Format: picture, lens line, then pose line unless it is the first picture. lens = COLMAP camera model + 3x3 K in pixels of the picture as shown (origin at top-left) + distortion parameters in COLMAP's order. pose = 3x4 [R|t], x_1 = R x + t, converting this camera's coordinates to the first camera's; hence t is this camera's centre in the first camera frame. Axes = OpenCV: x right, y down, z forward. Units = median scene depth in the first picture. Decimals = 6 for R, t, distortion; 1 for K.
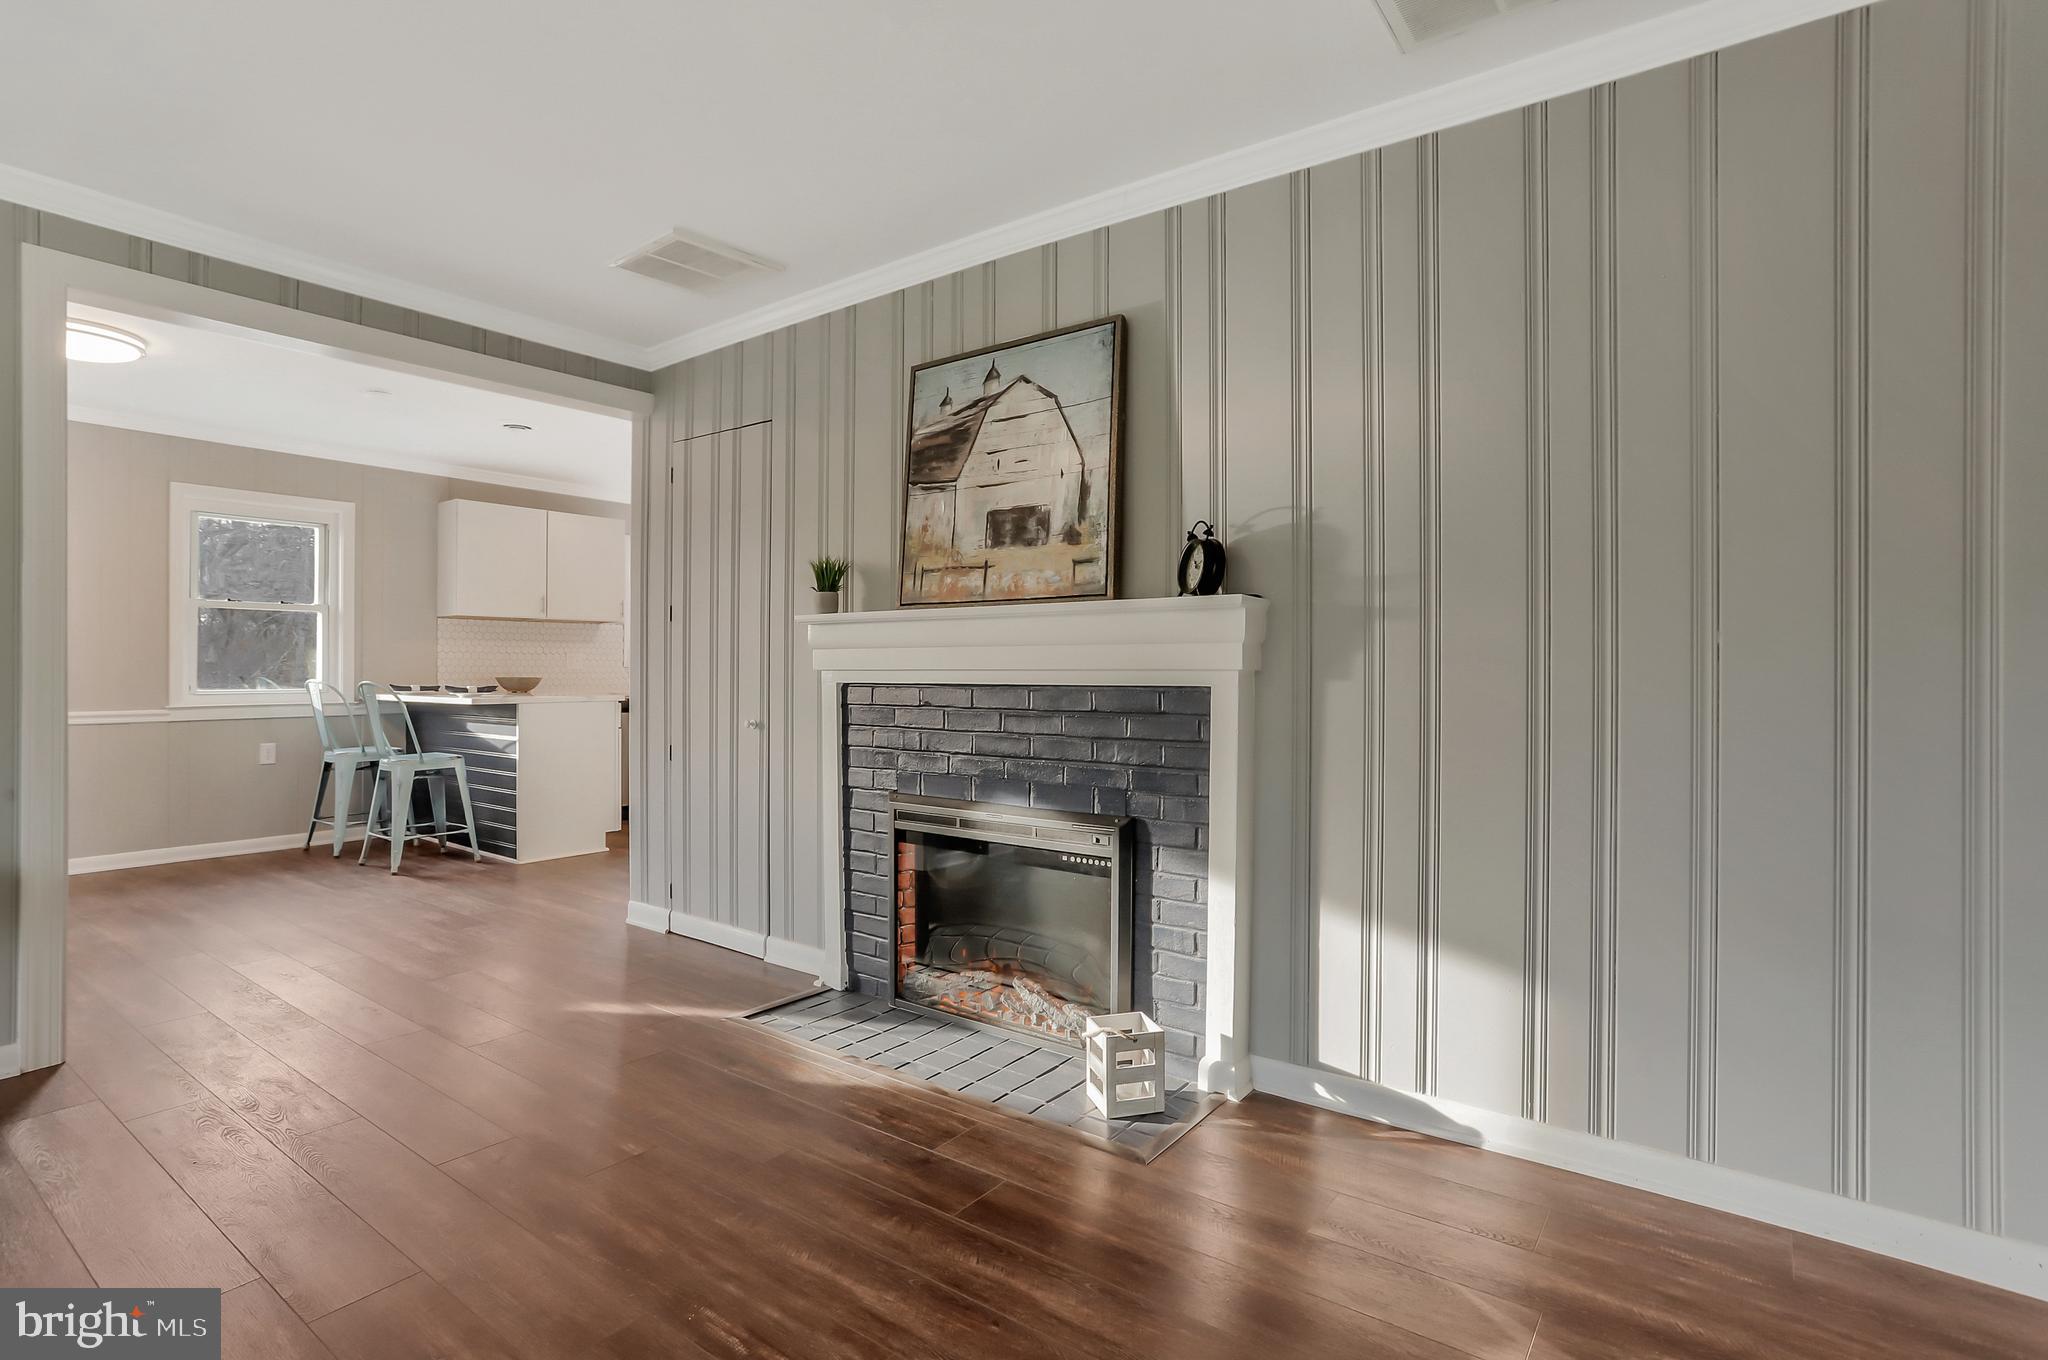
lens RADIAL K [[997.4, 0, 1023.1], [0, 997.4, 668.7], [0, 0, 1]] dist [-0.025908, 0.001267]
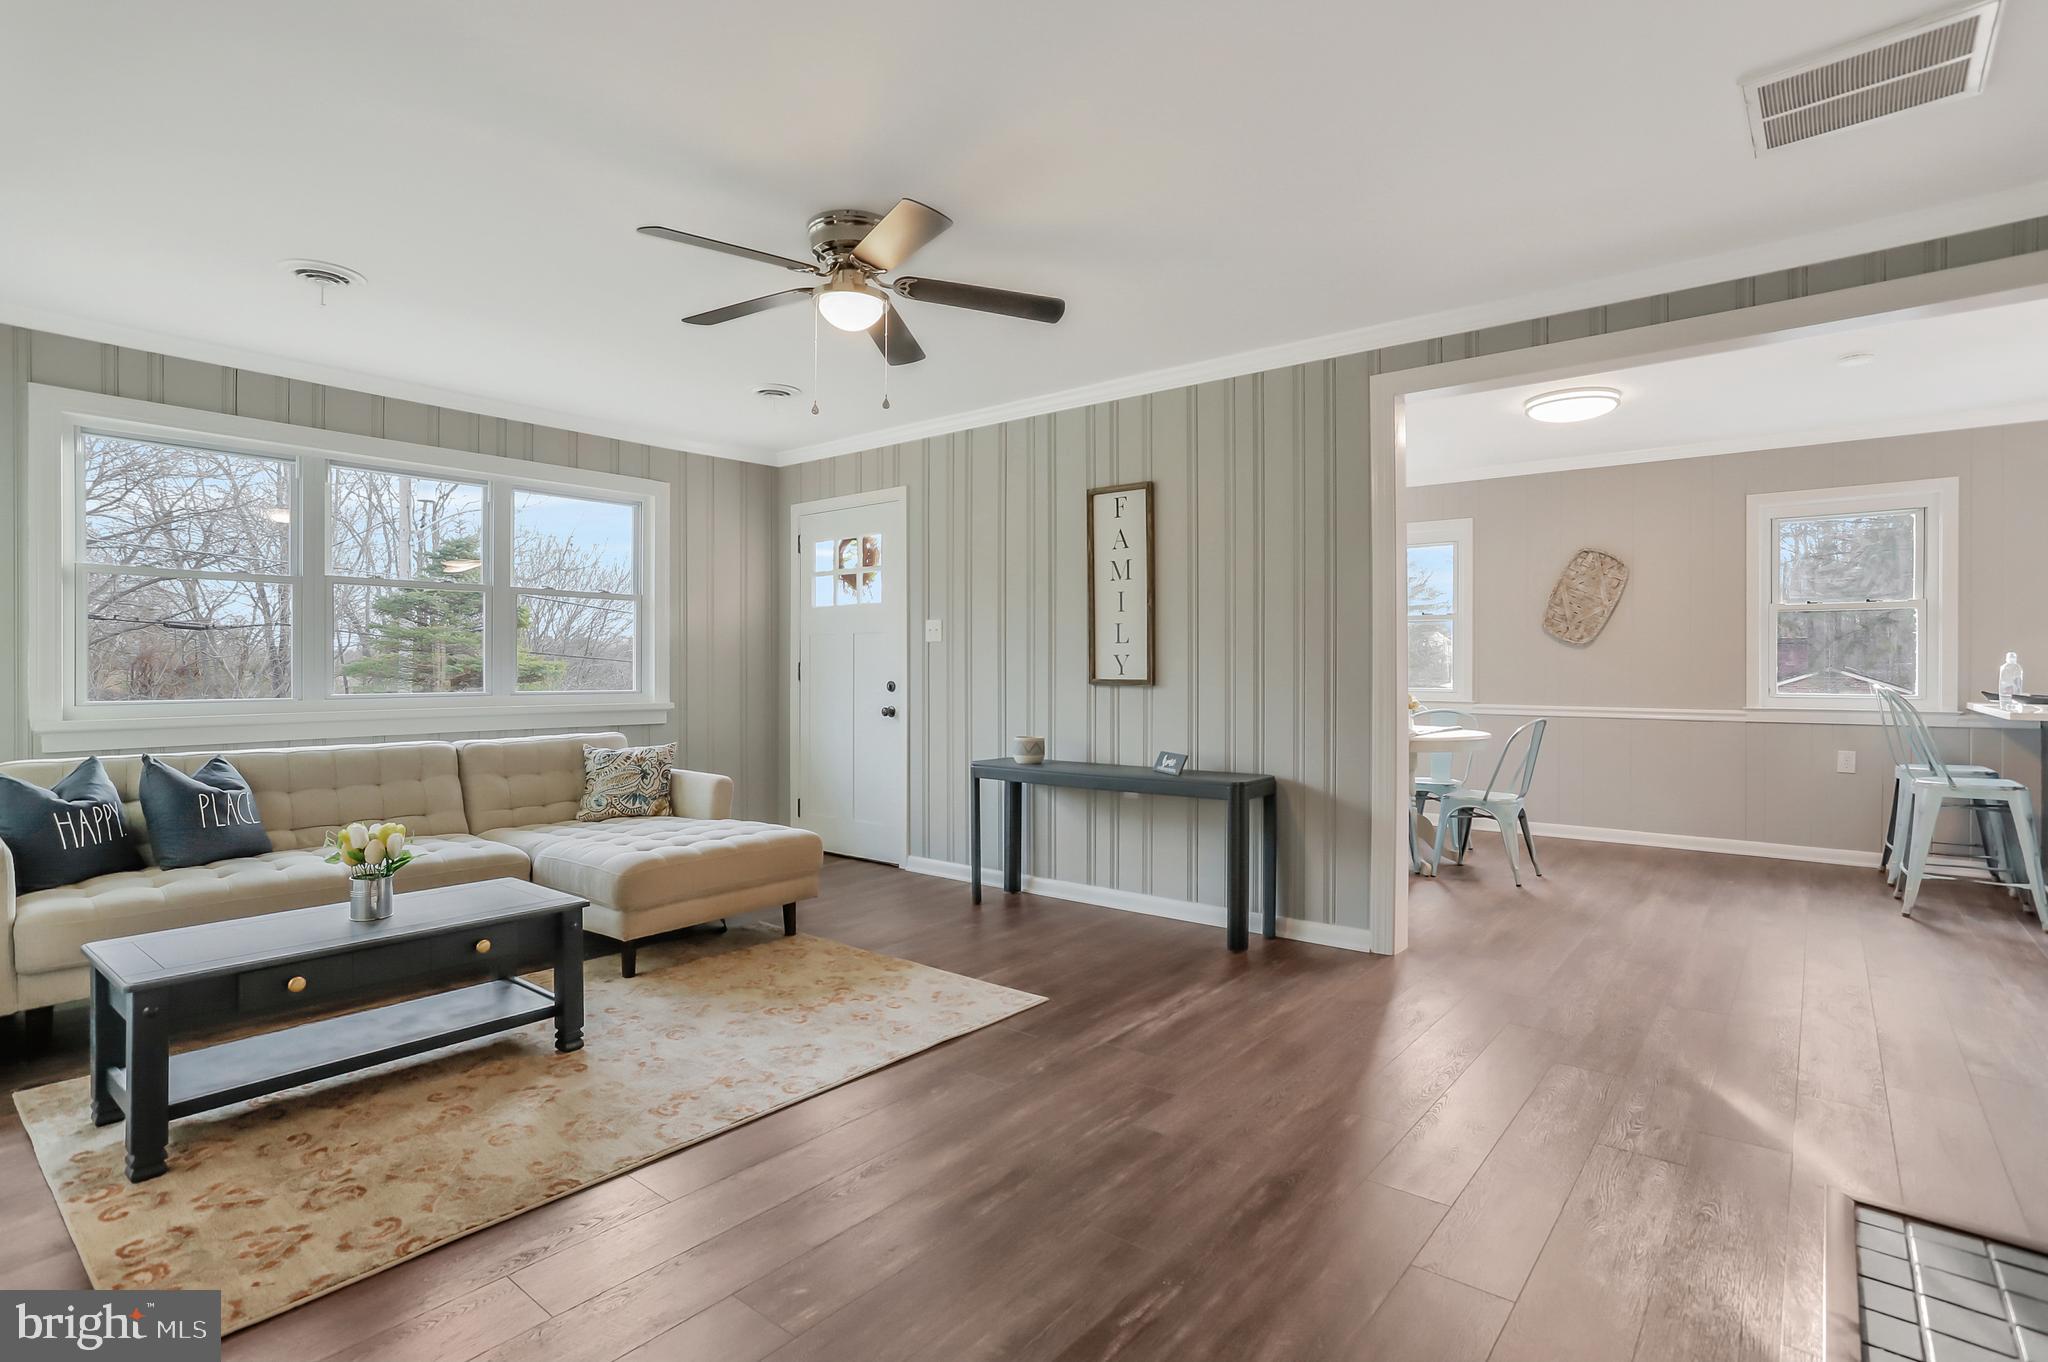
lens RADIAL K [[997.4, 0, 1023.1], [0, 997.4, 669.7], [0, 0, 1]] dist [-0.025908, 0.001267]
pose [[-0.050327, -0.002334, -0.998730, 0.383174], [0.000127, 0.999997, -0.002343, -0.000735], [0.998733, -0.000245, -0.050327, 0.466622]]
